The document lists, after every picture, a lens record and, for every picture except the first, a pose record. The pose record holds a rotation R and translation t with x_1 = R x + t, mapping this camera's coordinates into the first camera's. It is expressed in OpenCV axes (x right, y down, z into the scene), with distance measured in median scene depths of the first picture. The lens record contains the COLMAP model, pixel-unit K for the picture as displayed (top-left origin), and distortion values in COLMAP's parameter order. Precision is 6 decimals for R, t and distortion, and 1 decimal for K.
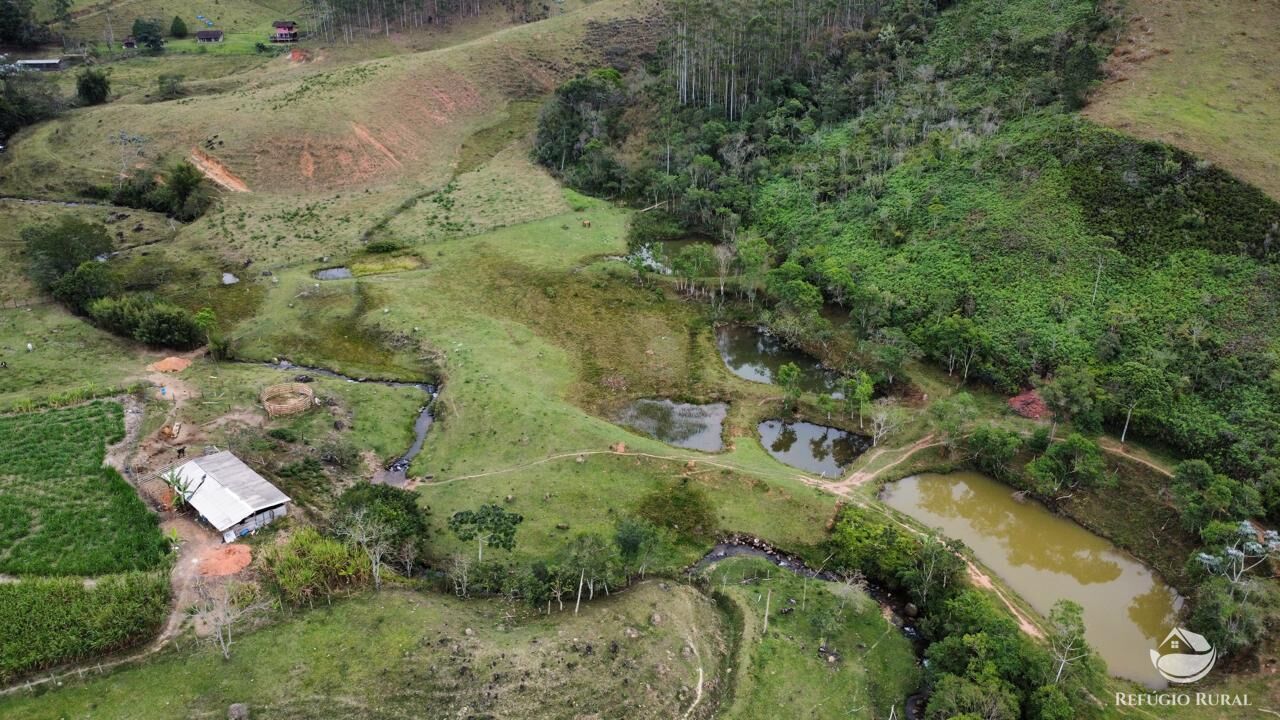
lens RADIAL K [[920.8, 0, 640.0], [0, 920.8, 360.7], [0, 0, 1]] dist [-0.024072, -0.005410]
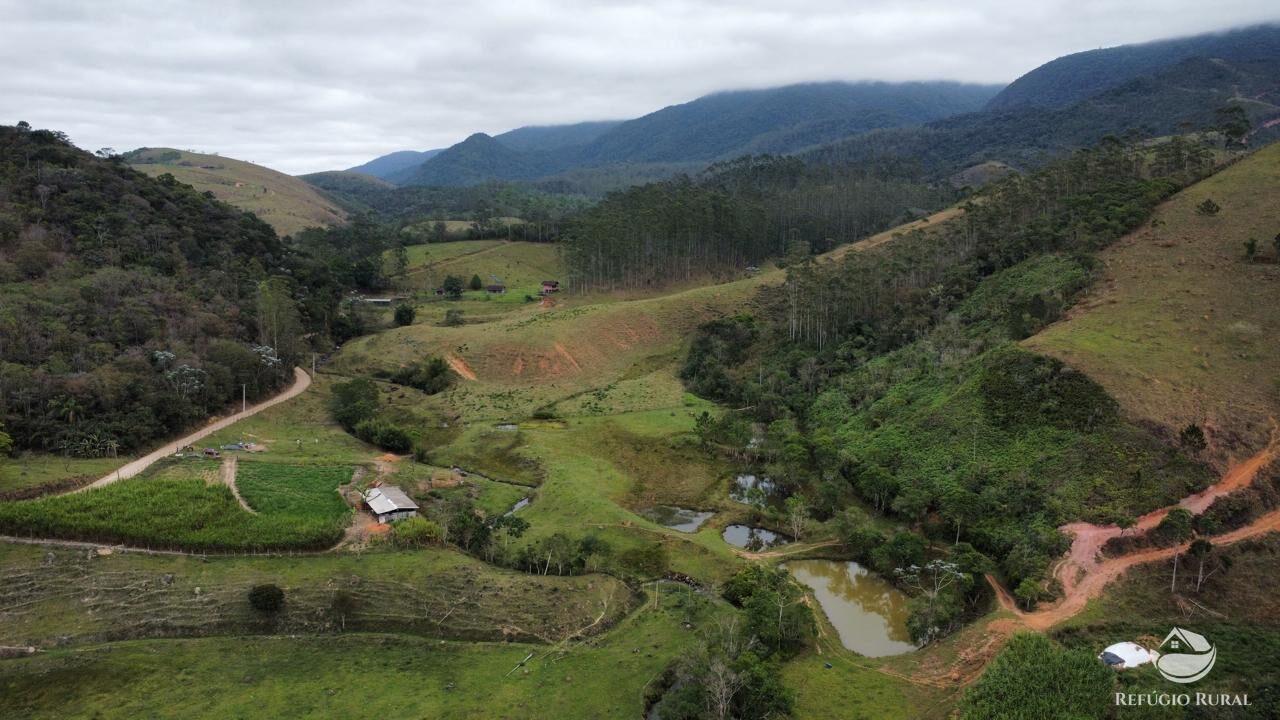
lens RADIAL K [[921.3, 0, 640.4], [0, 921.3, 358.6], [0, 0, 1]] dist [-0.013163, -0.002107]
pose [[0.953124, 0.049641, -0.298482, 0.368931], [-0.133656, 0.954068, -0.268125, 0.201074], [0.271462, 0.295450, 0.915979, -0.404808]]
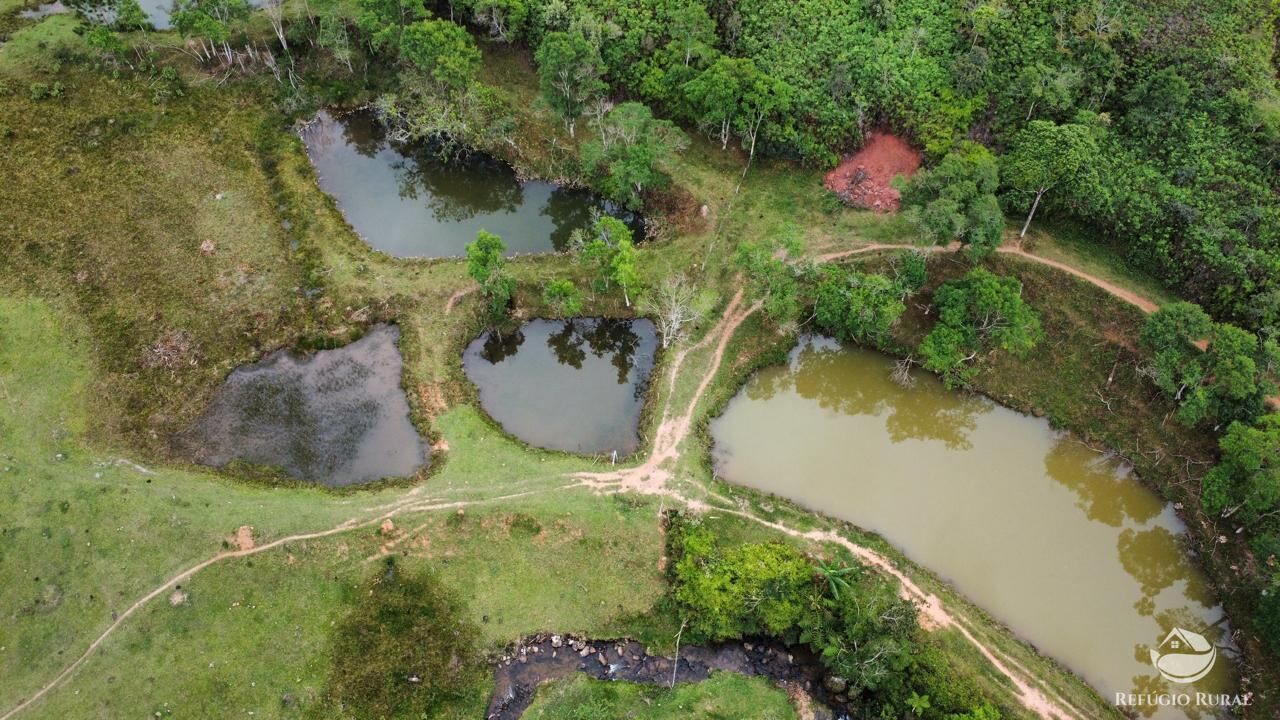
lens RADIAL K [[920.8, 0, 639.1], [0, 920.8, 354.1], [0, 0, 1]] dist [-0.024072, -0.005410]
pose [[0.882442, -0.382157, 0.274323, 0.062123], [0.199982, 0.832576, 0.516551, -0.181081], [-0.425798, -0.400966, 0.811124, 0.434841]]
